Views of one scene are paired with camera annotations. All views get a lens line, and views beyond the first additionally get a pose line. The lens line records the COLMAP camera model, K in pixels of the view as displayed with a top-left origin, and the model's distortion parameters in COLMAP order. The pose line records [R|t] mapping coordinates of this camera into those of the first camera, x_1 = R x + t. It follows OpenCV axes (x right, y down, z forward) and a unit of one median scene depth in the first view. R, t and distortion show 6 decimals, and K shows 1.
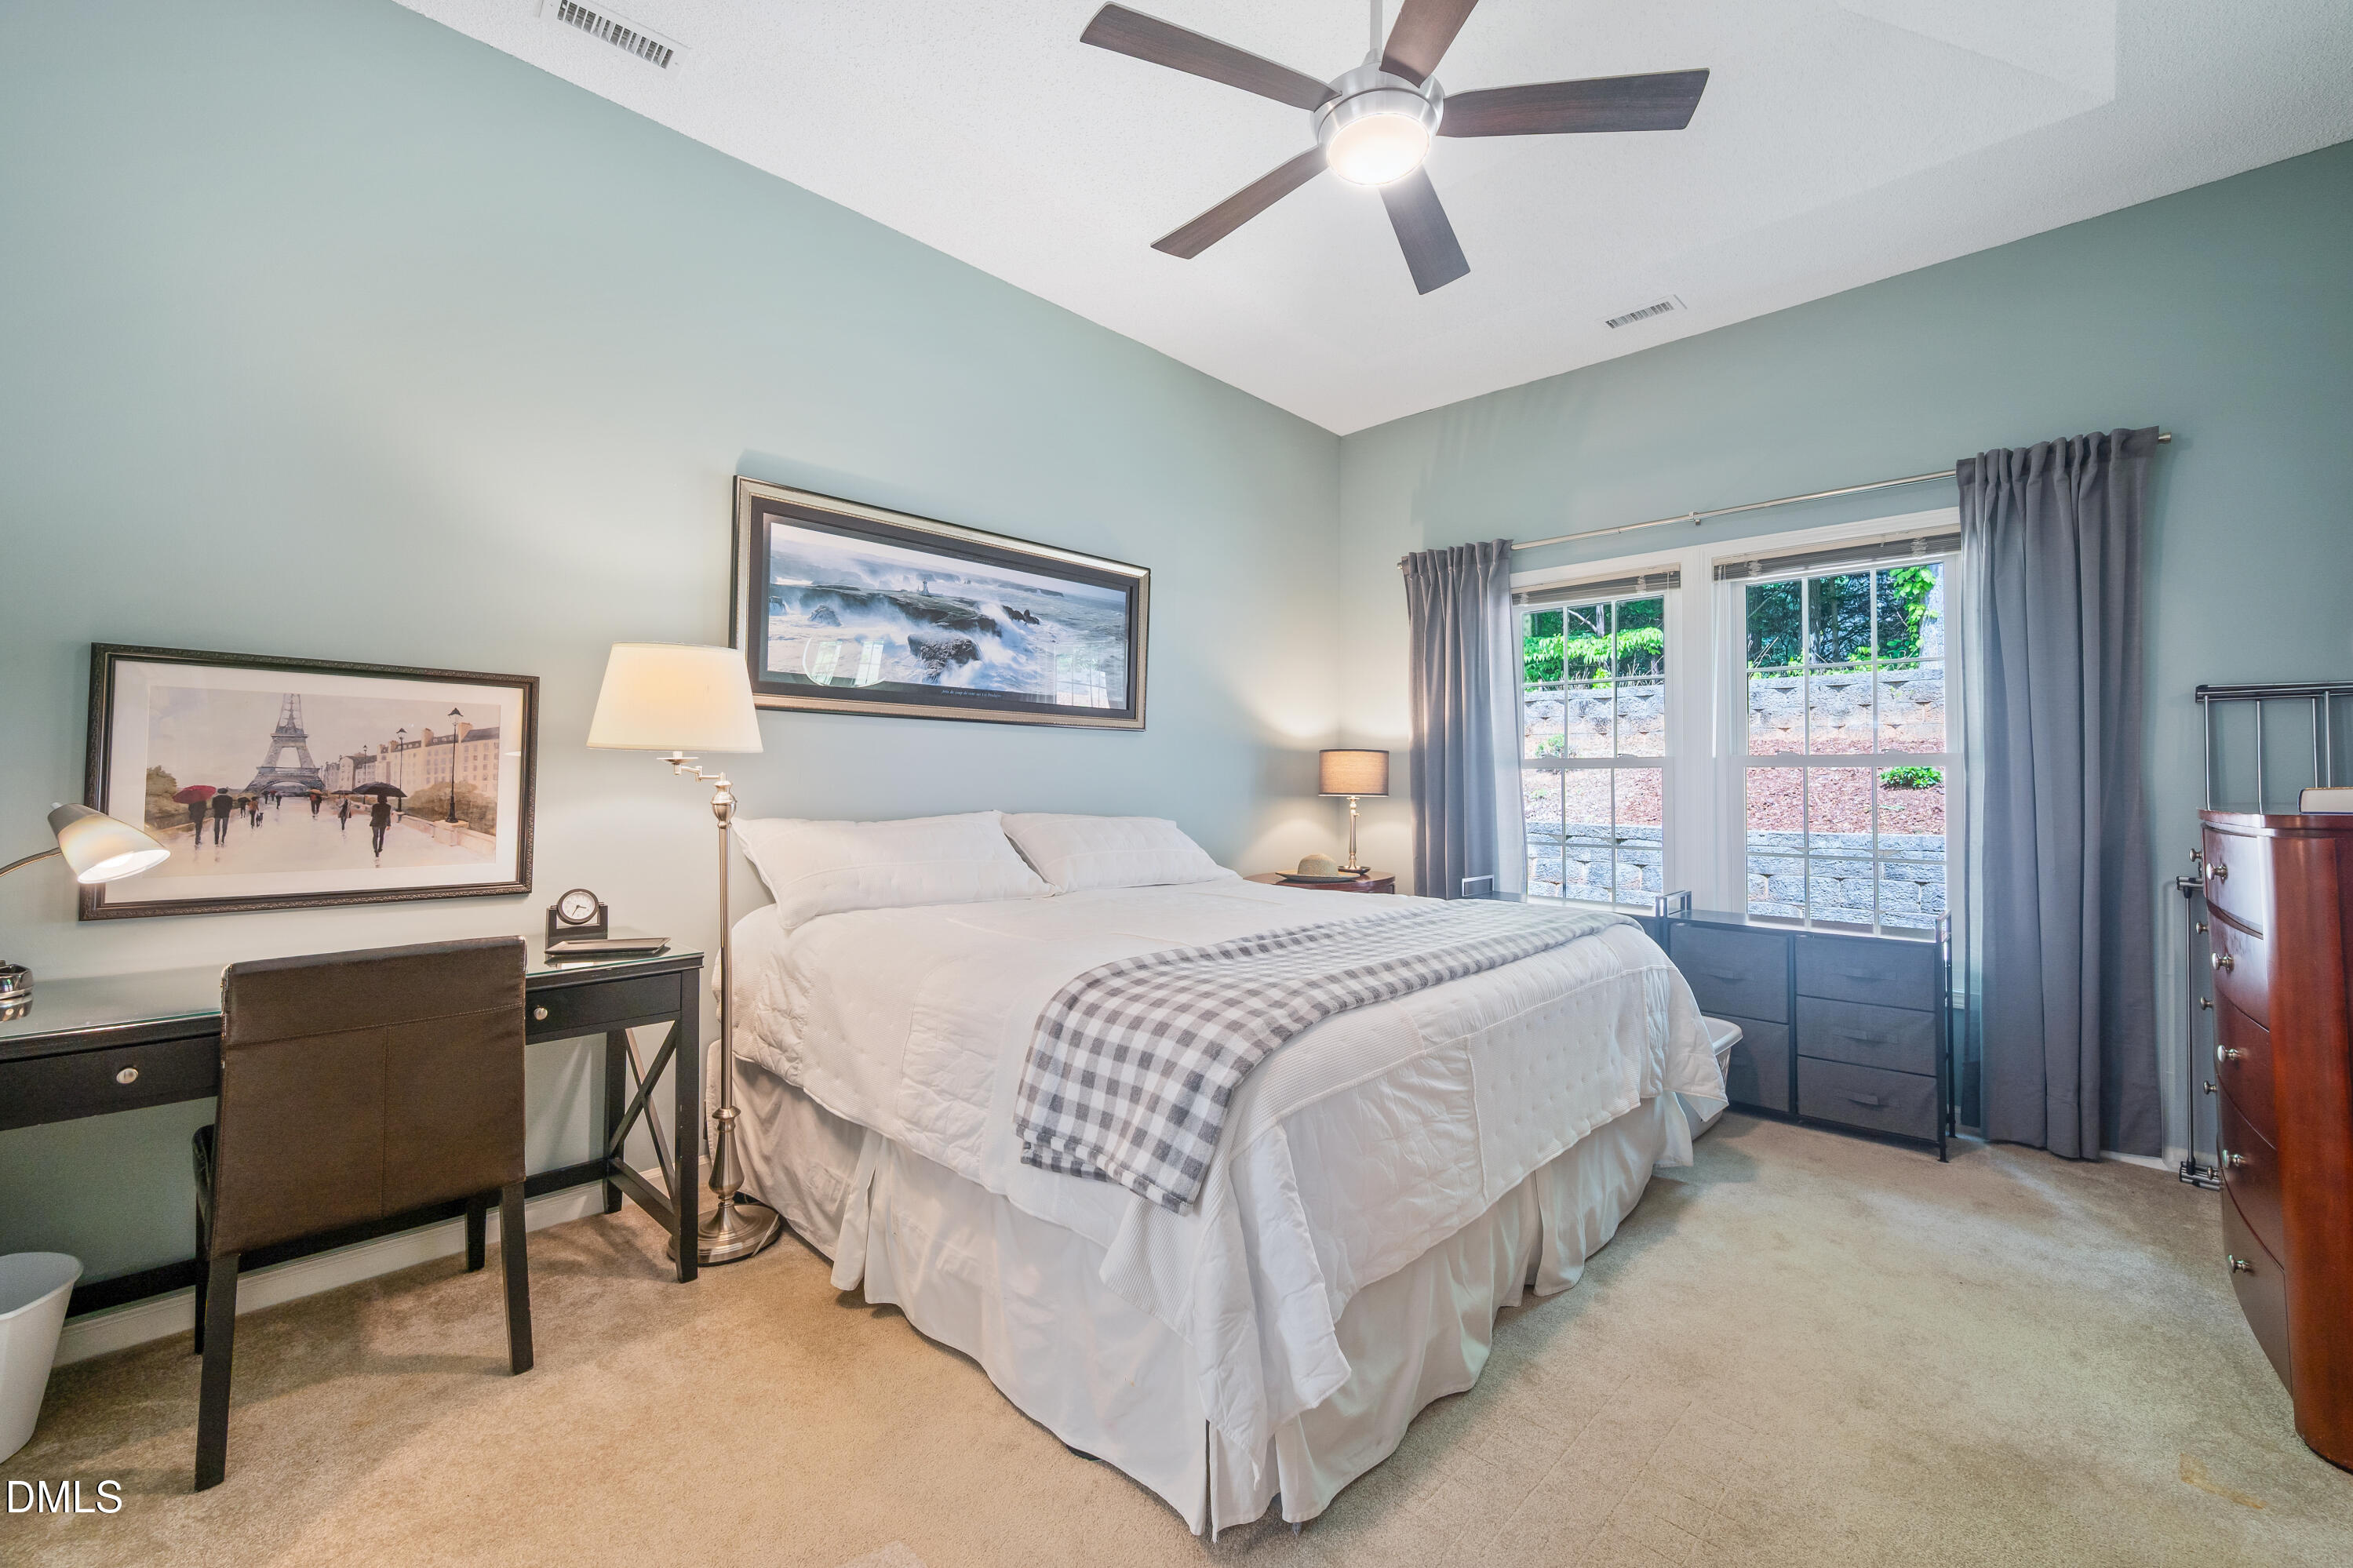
lens RADIAL K [[939.6, 0, 1176.1], [0, 939.6, 782.3], [0, 0, 1]] dist [0.001455, -0.000172]
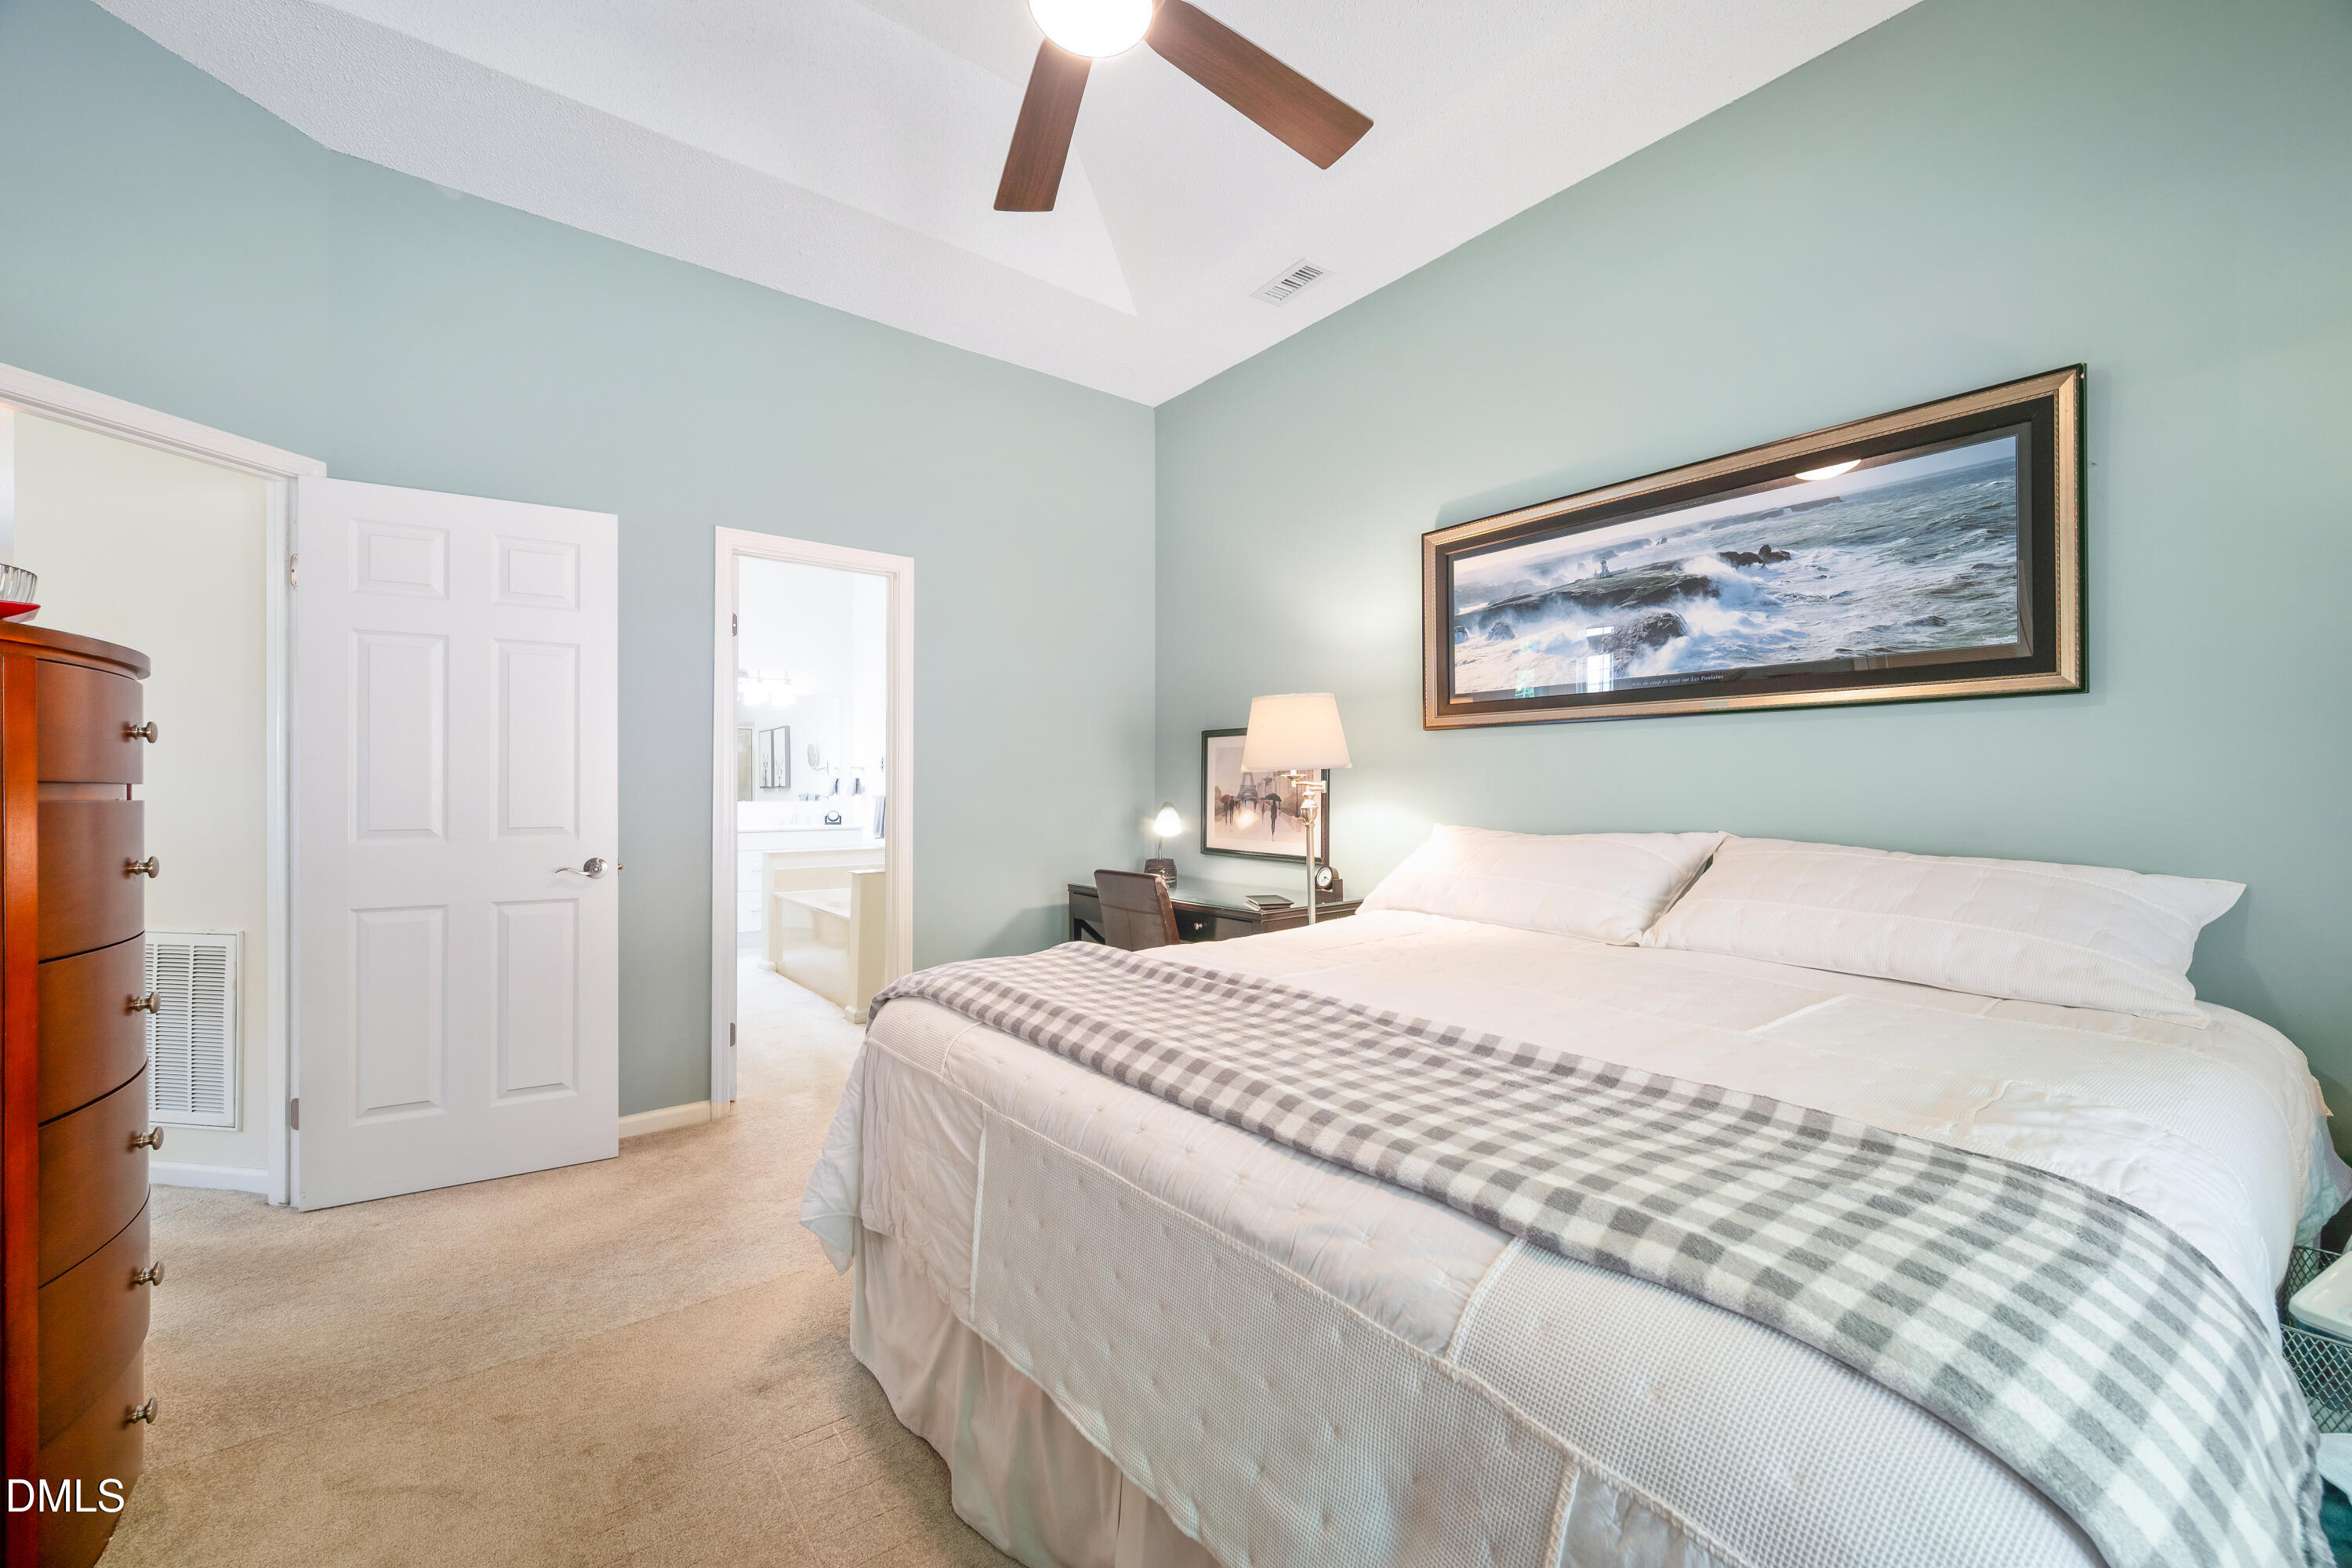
lens RADIAL K [[939.3, 0, 1175.6], [0, 939.3, 782.3], [0, 0, 1]] dist [0.001455, -0.000172]
pose [[-0.135692, -0.011726, -0.990682, 0.634670], [-0.005238, 0.999924, -0.011118, 0.000631], [0.990737, 0.003681, -0.135743, 0.725522]]
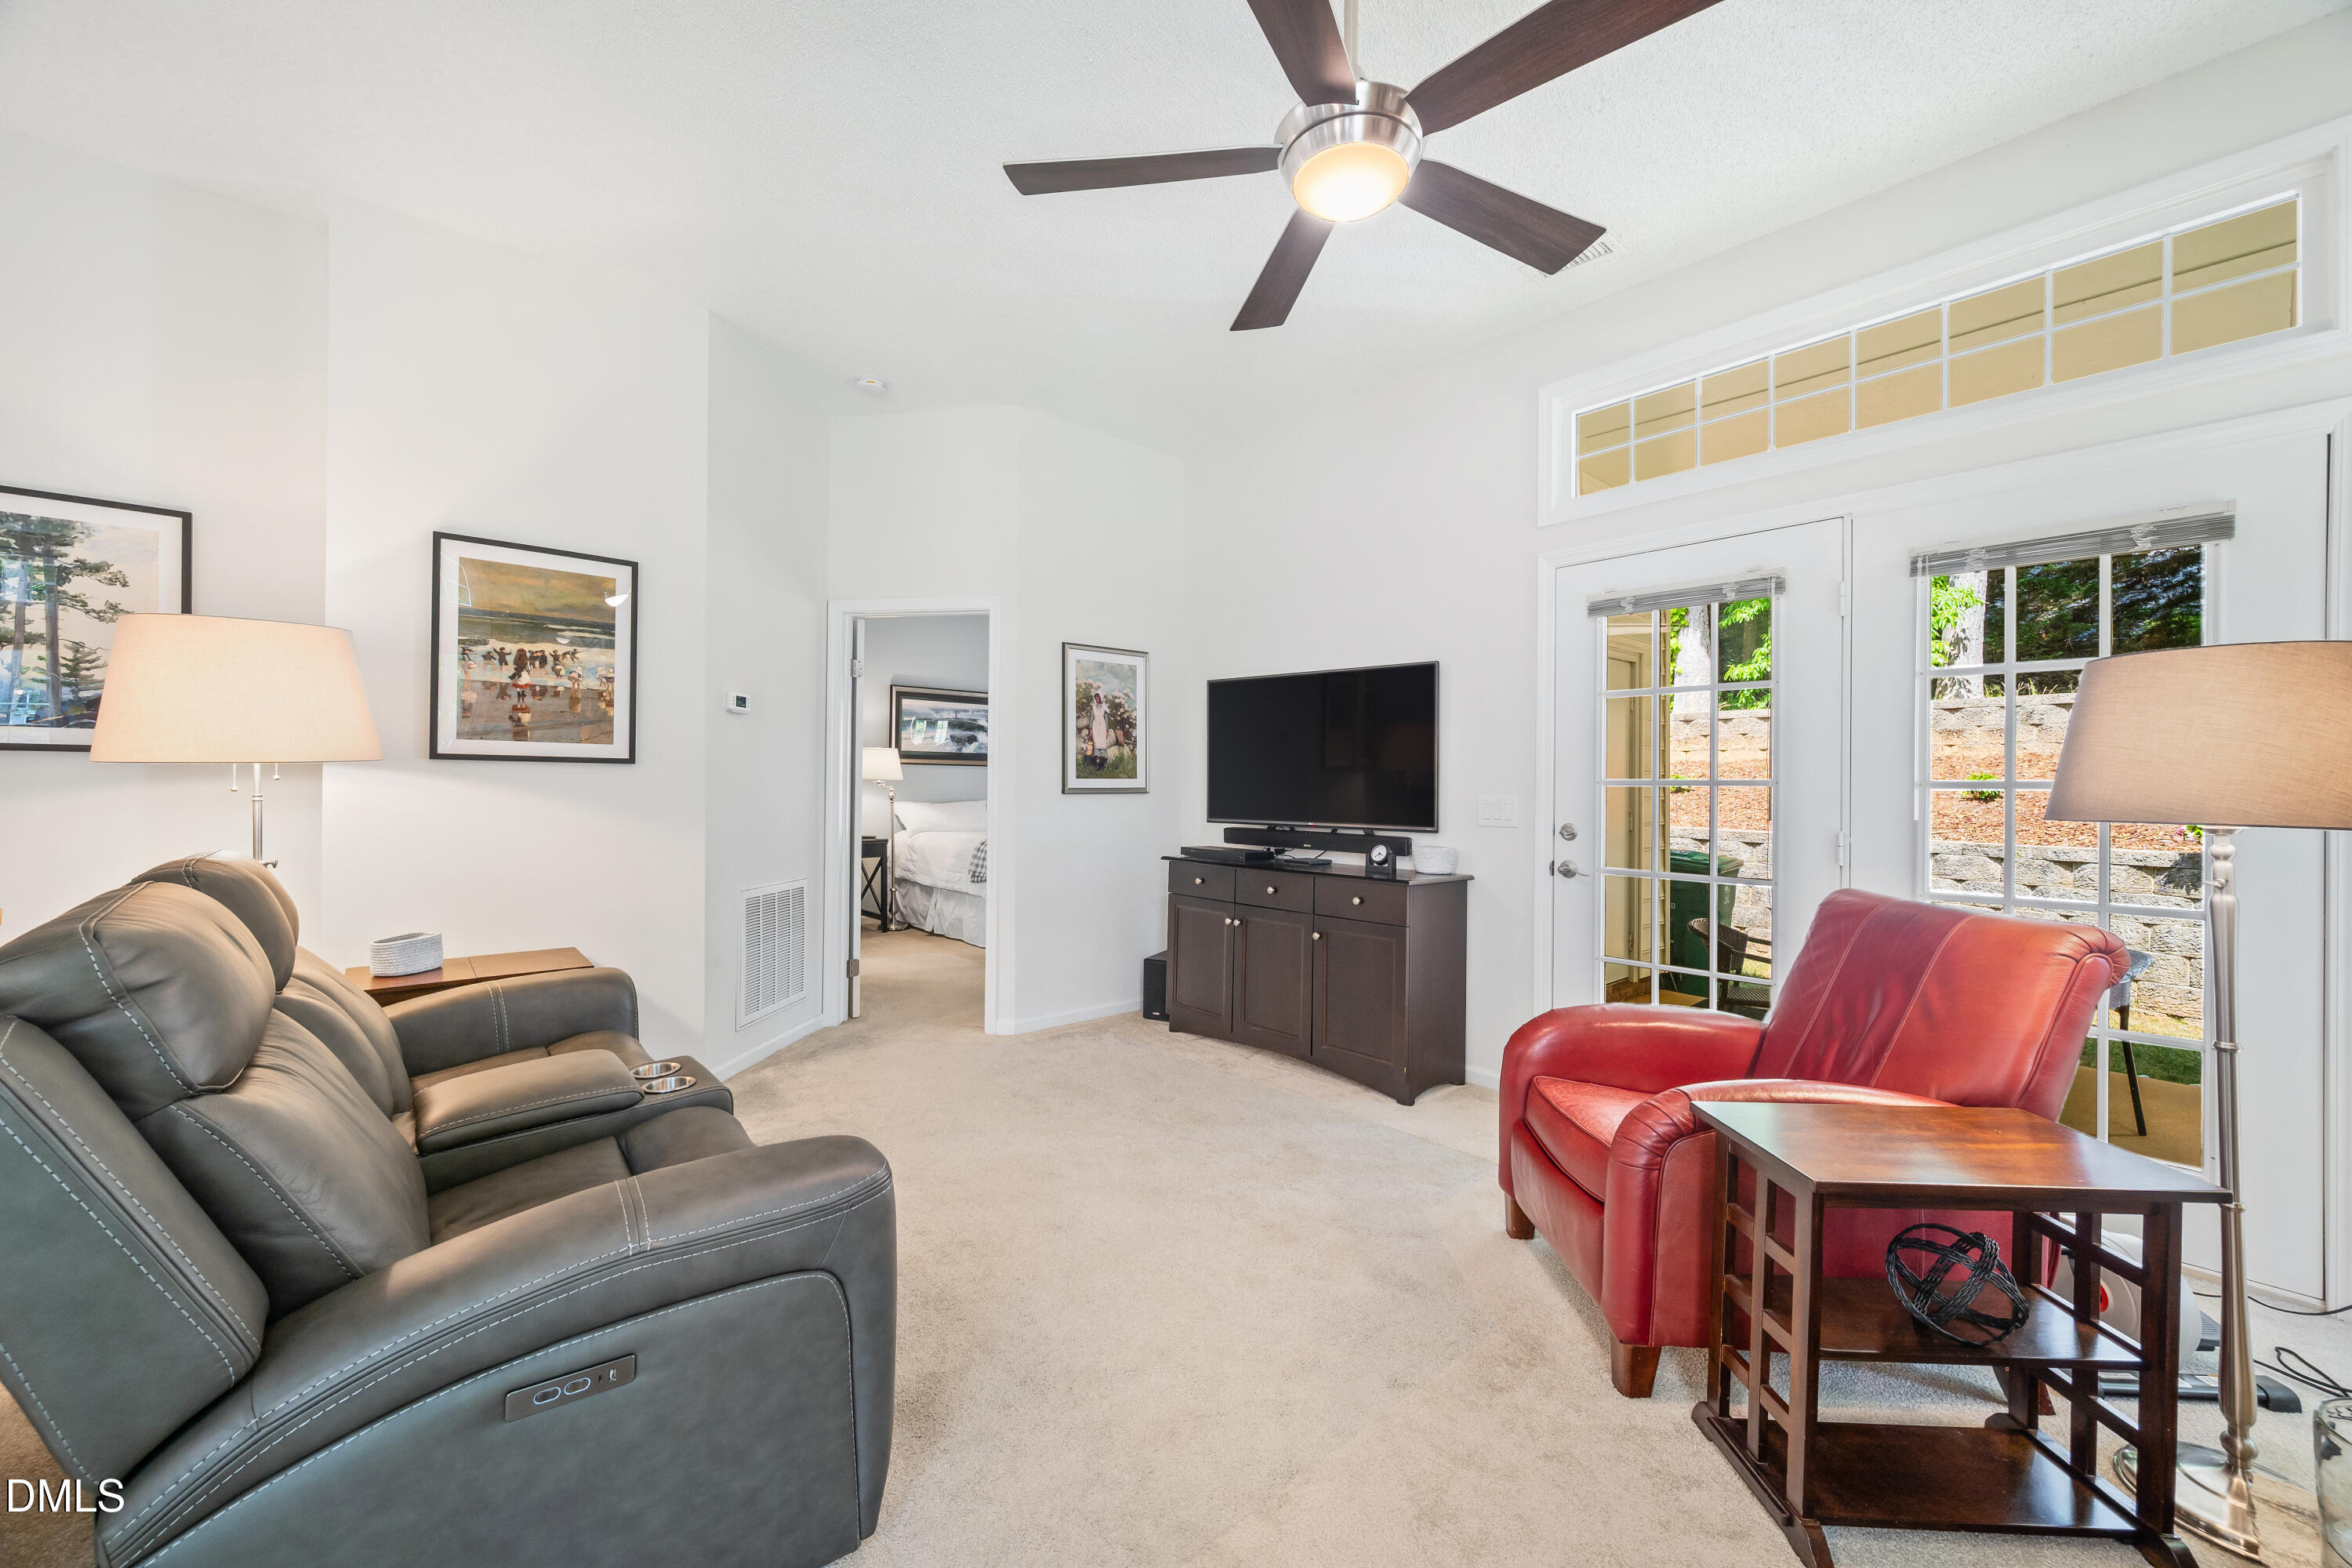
lens RADIAL K [[926.7, 0, 1164.3], [0, 926.7, 792.9], [0, 0, 1]] dist [-0.001007, 0.000349]
pose [[0.997158, 0.003359, -0.075258, 0.512867], [-0.002747, 0.999962, 0.008228, -0.013367], [0.075283, -0.007998, 0.997130, -1.555574]]
